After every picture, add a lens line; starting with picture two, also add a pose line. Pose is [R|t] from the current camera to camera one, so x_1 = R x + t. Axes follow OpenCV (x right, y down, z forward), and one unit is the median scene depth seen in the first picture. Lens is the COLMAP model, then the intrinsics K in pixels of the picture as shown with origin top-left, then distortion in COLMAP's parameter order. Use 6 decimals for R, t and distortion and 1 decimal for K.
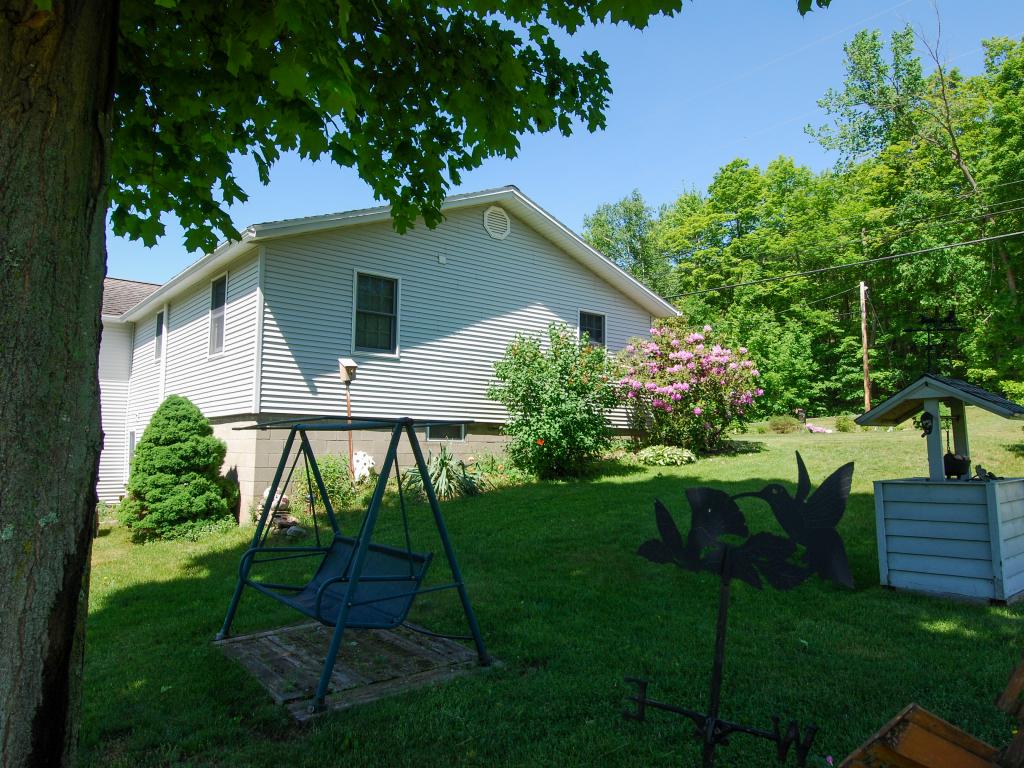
lens RADIAL K [[711.1, 0, 506.6], [0, 711.1, 383.6], [0, 0, 1]] dist [0.030656, -0.000218]
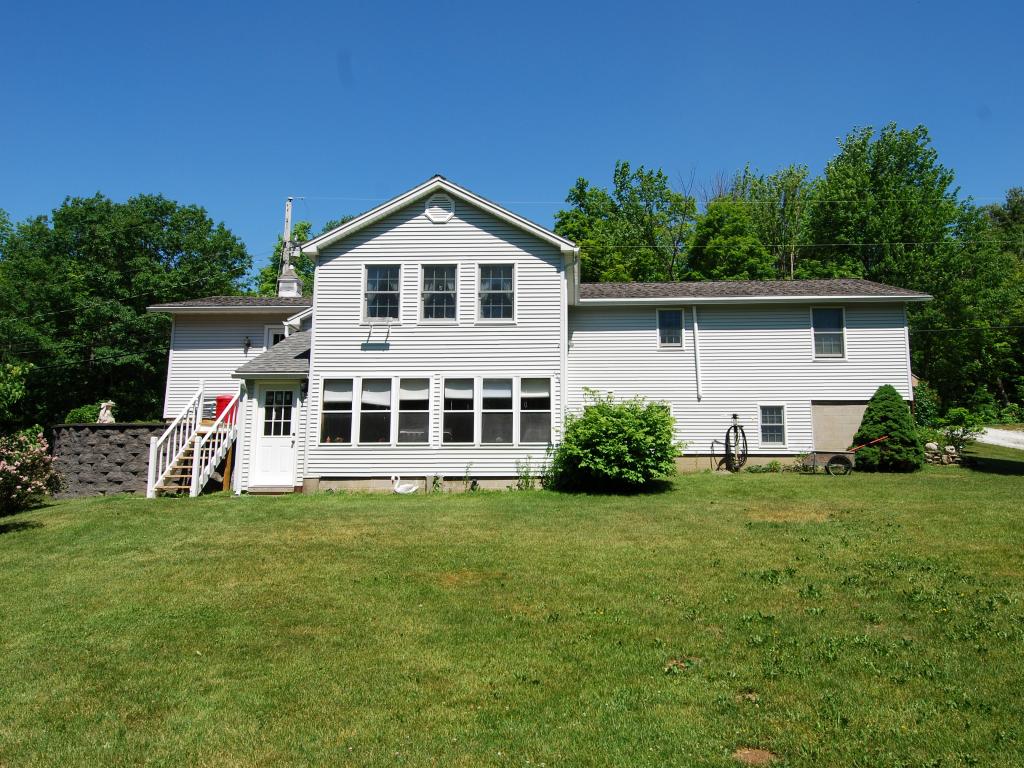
lens RADIAL K [[784.7, 0, 539.2], [0, 784.7, 377.0], [0, 0, 1]] dist [0.043553, -0.000827]
pose [[0.657086, 0.111597, 0.745509, -1.906708], [-0.069551, 0.993738, -0.087454, 0.172674], [-0.750600, 0.005614, 0.660733, 0.336995]]
